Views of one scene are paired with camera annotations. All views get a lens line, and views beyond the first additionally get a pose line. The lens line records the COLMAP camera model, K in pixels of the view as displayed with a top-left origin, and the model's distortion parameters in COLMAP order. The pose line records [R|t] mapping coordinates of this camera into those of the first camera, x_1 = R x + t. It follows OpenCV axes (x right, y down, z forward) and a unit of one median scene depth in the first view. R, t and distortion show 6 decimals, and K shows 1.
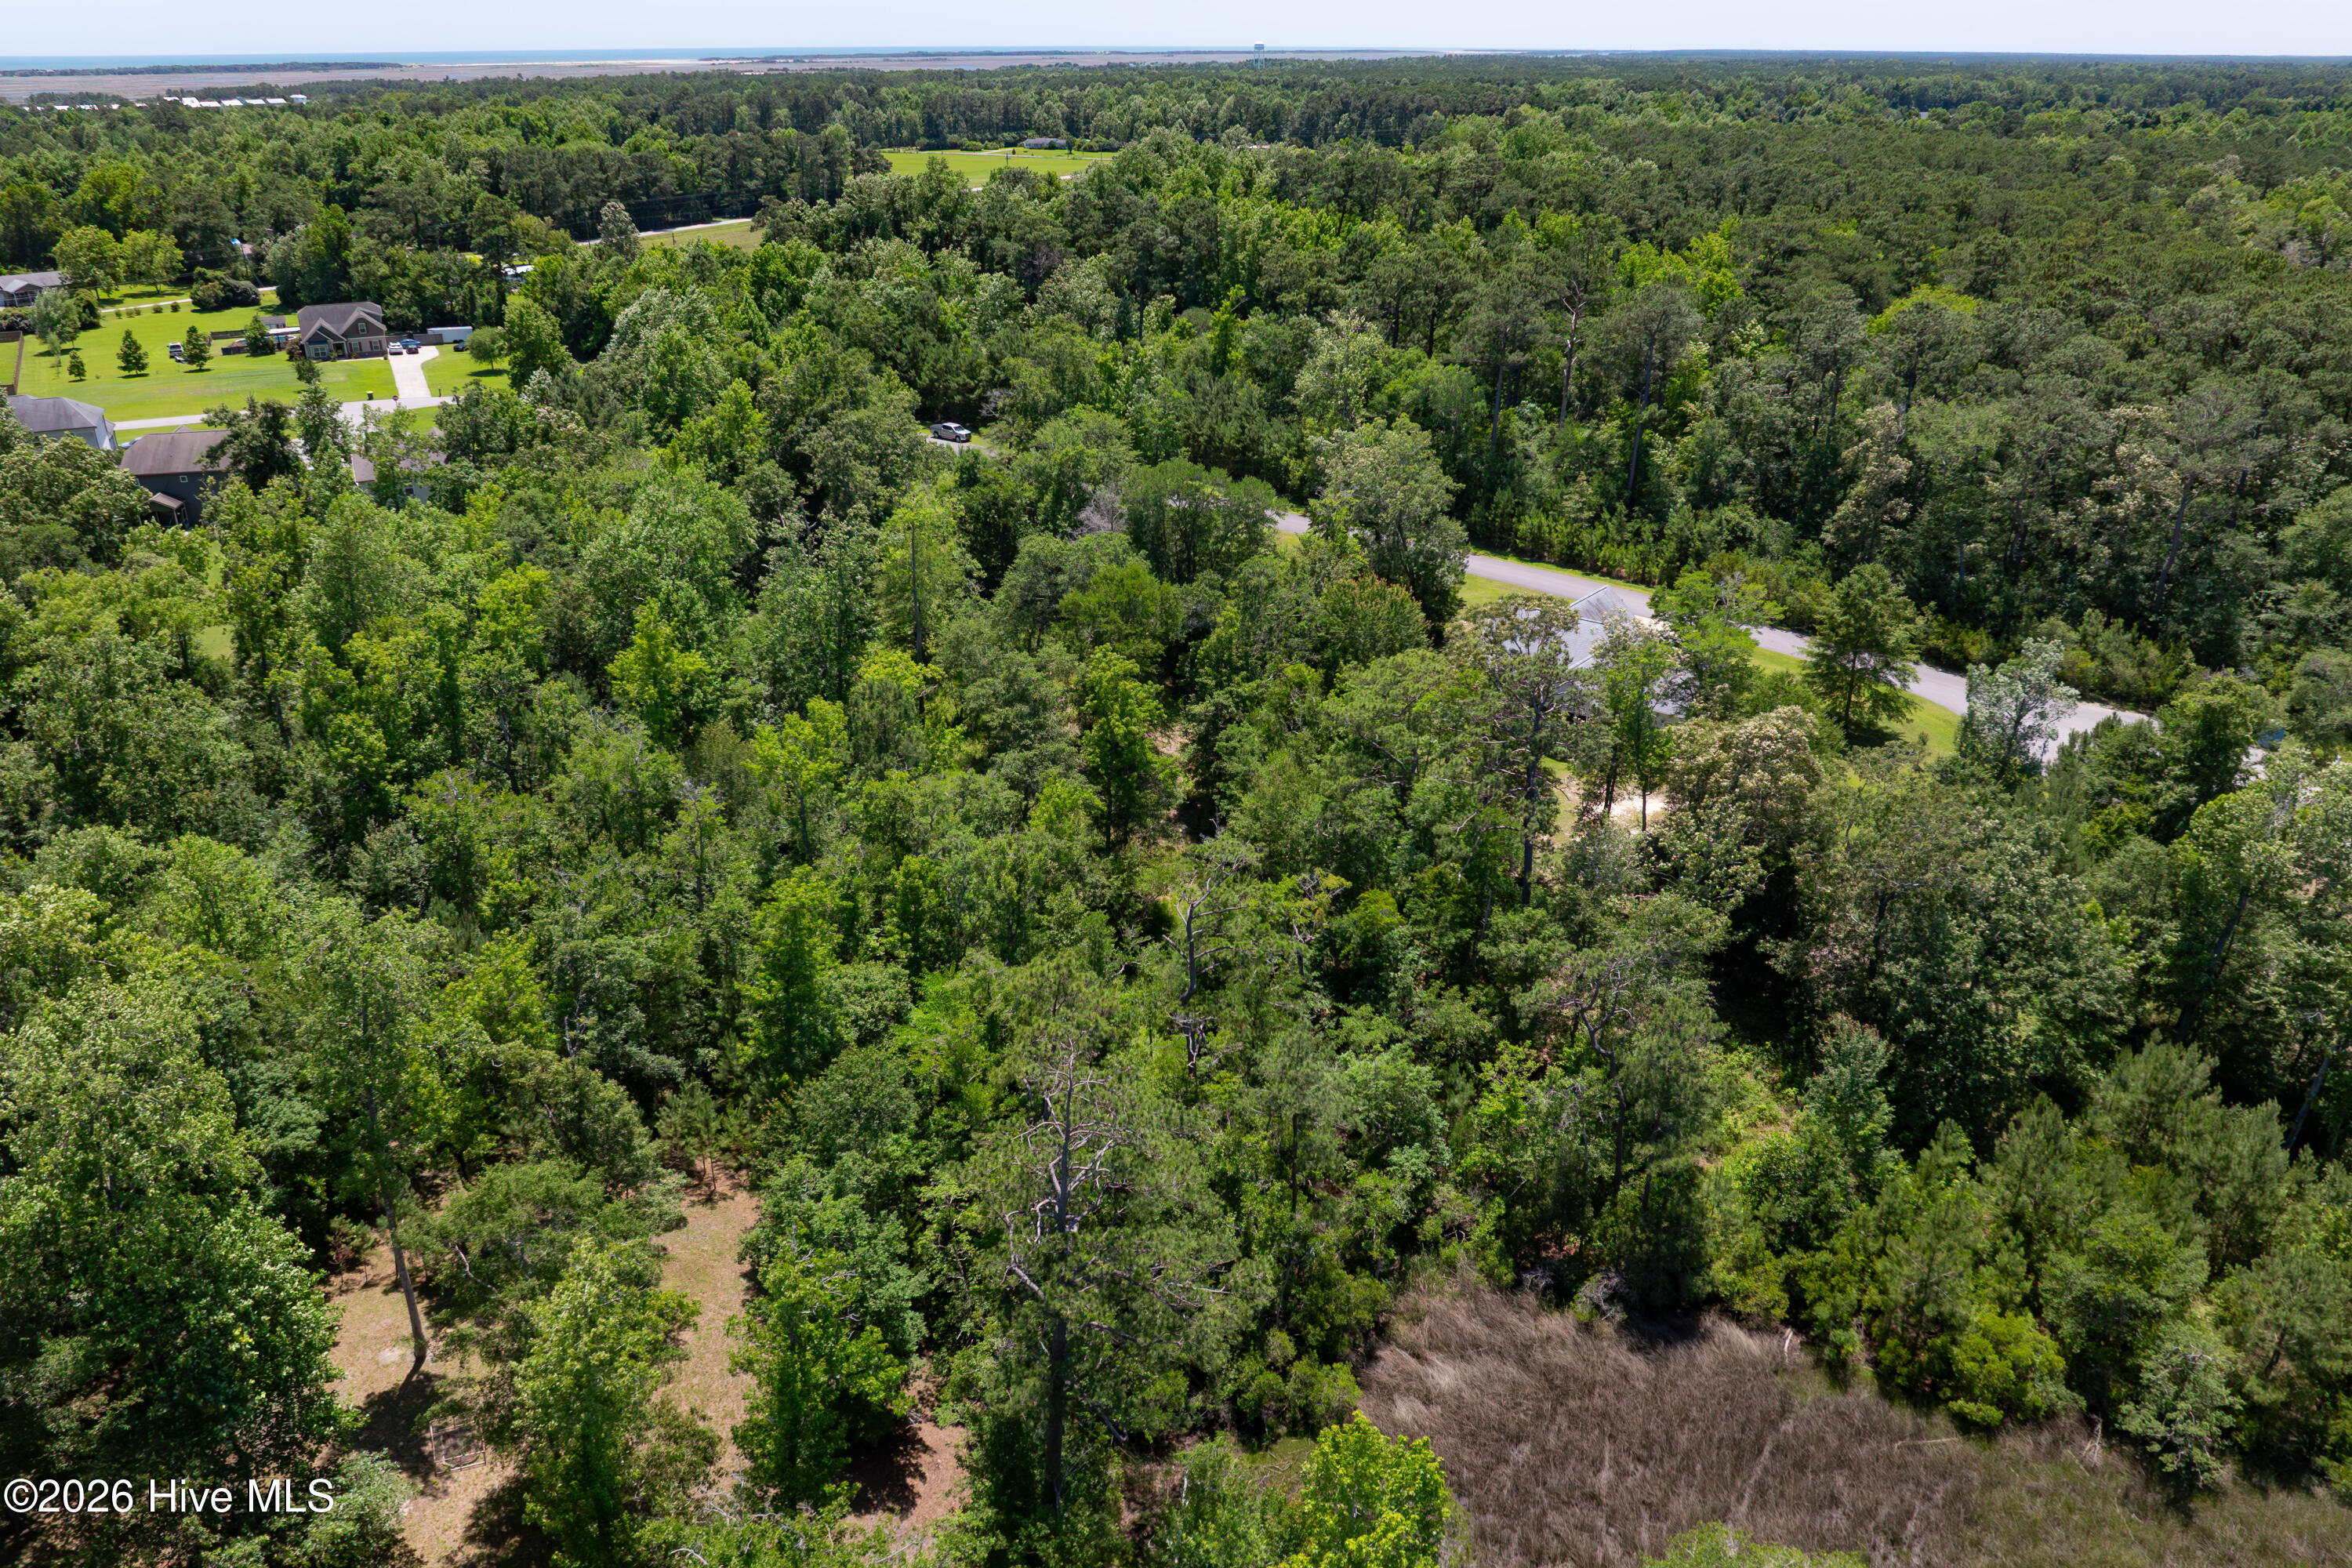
lens RADIAL K [[1638.2, 0, 1176.0], [0, 1638.2, 784.0], [0, 0, 1]] dist [-0.029891, -0.001786]
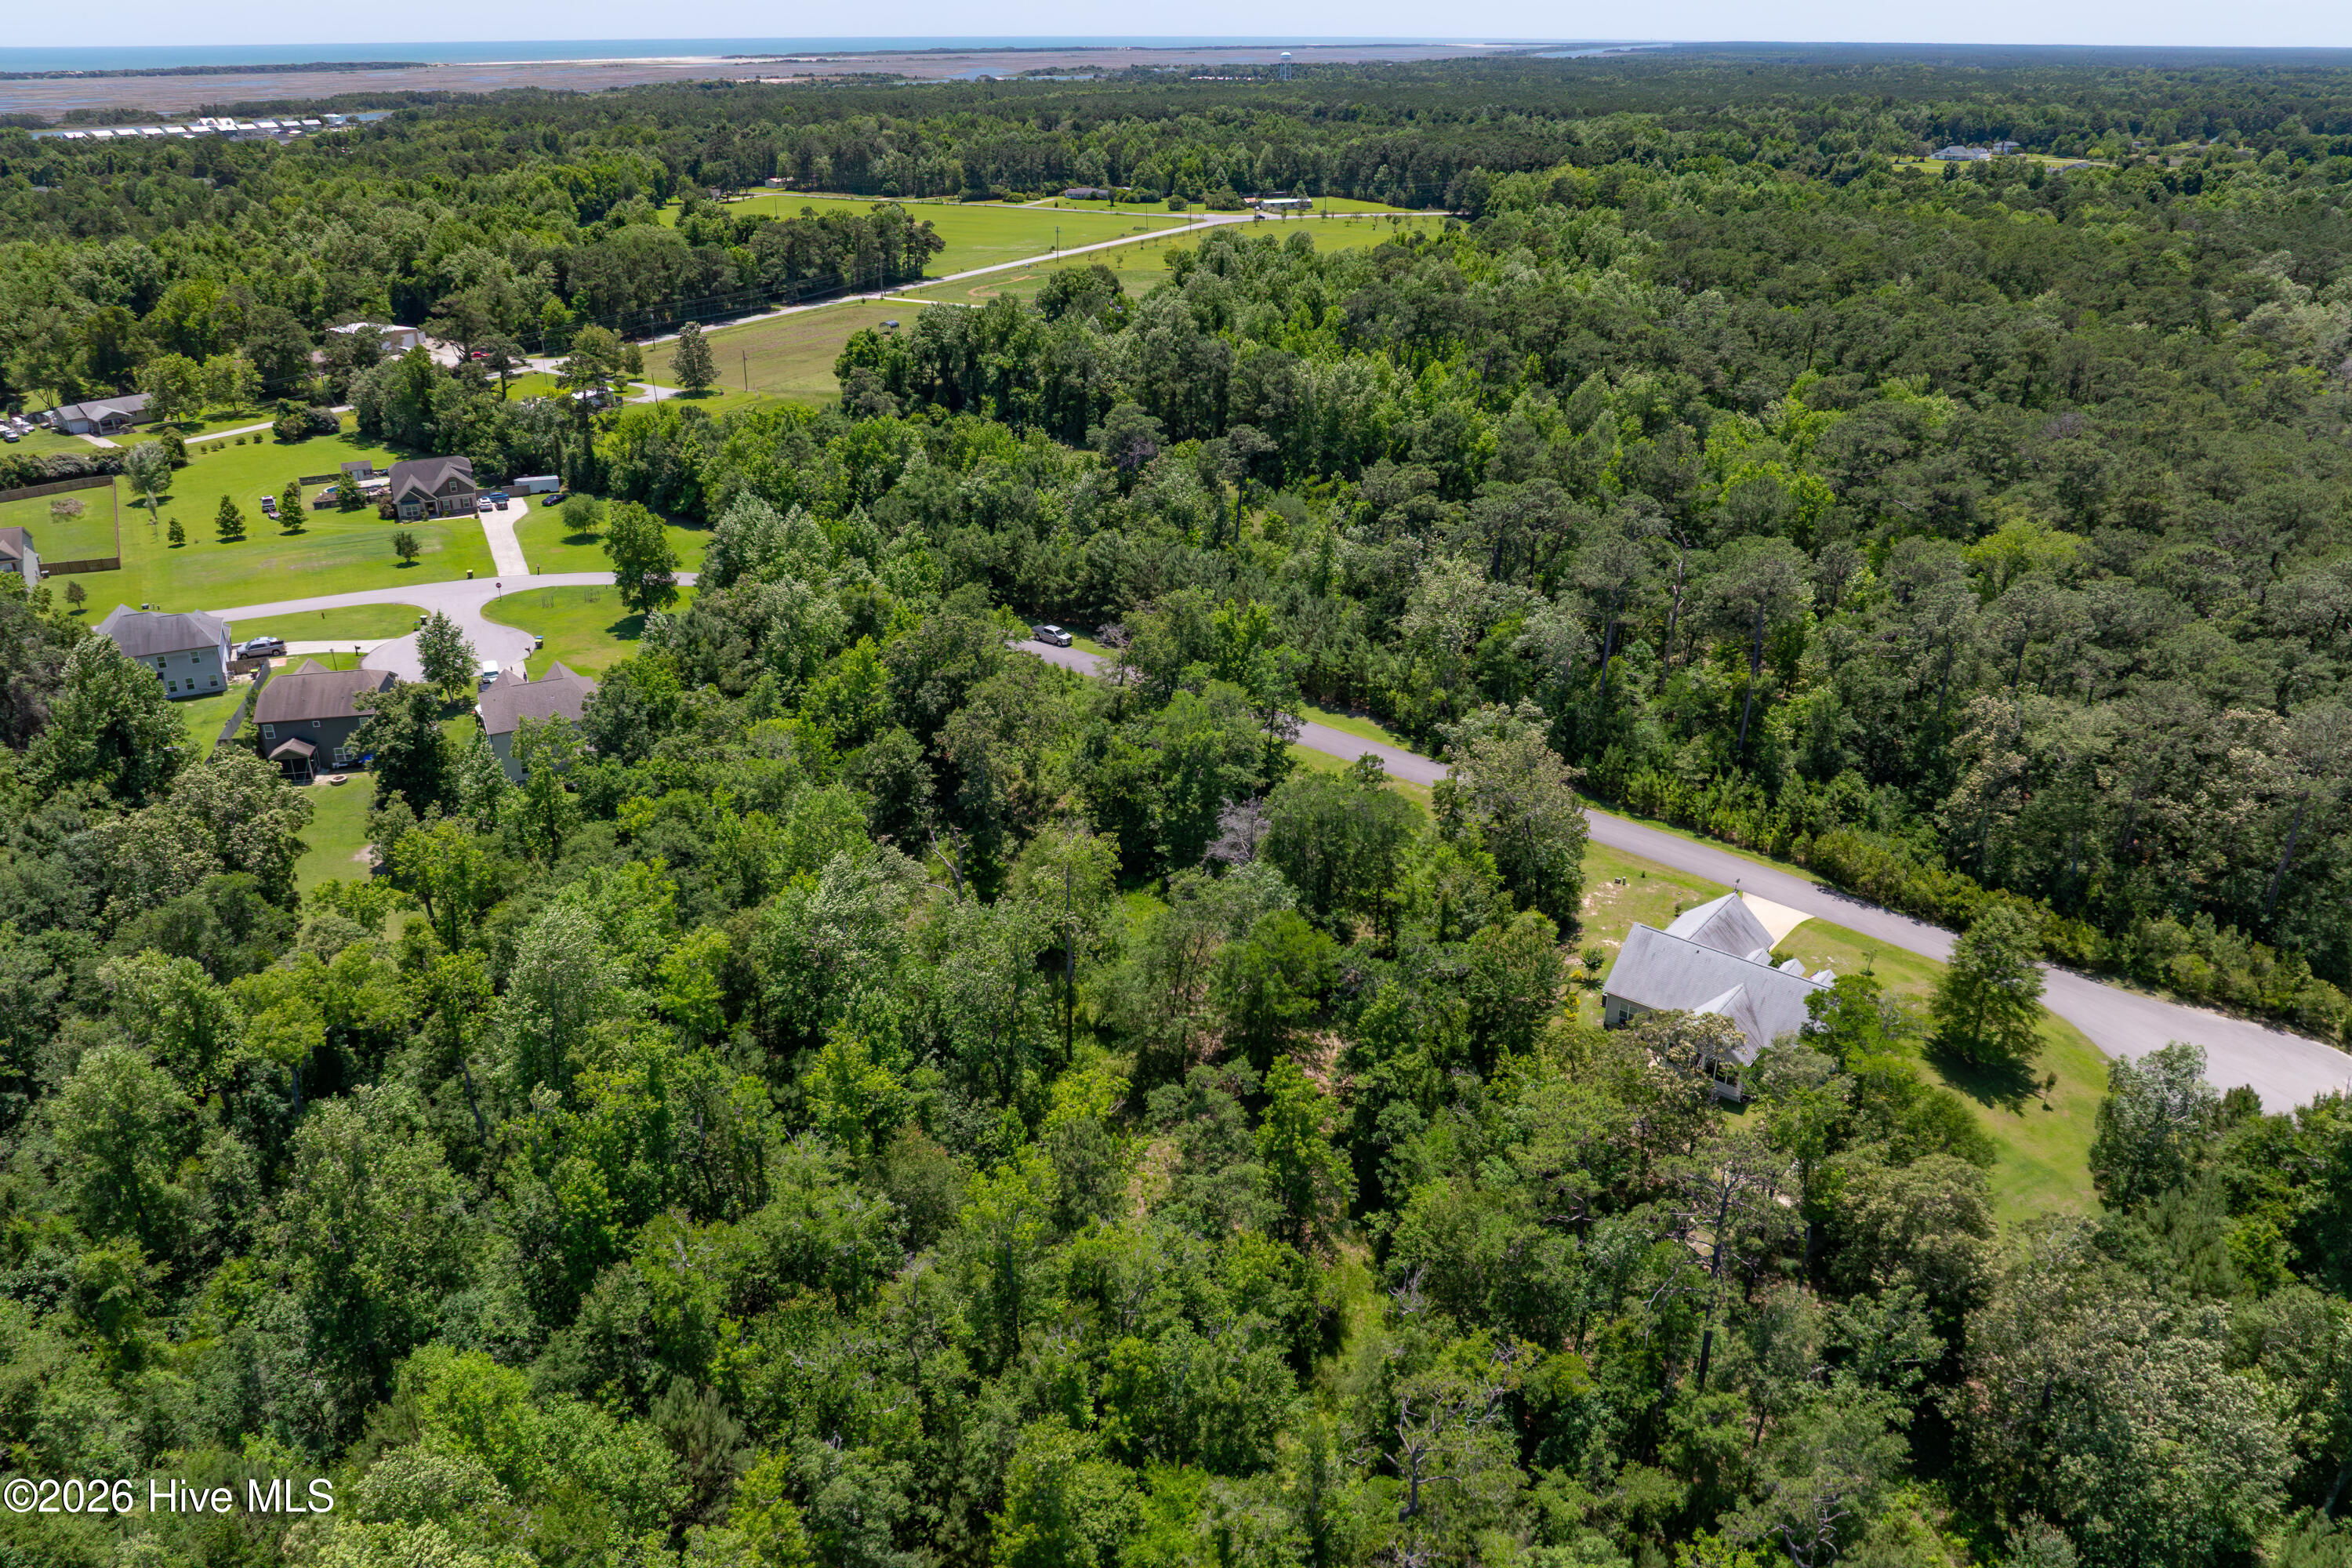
lens RADIAL K [[1642.0, 0, 1182.5], [0, 1642.0, 766.0], [0, 0, 1]] dist [-0.024676, -0.012193]
pose [[0.999975, 0.003397, -0.006188, -0.042538], [-0.003425, 0.999984, -0.004555, -0.109981], [0.006173, 0.004576, 0.999970, -0.015465]]
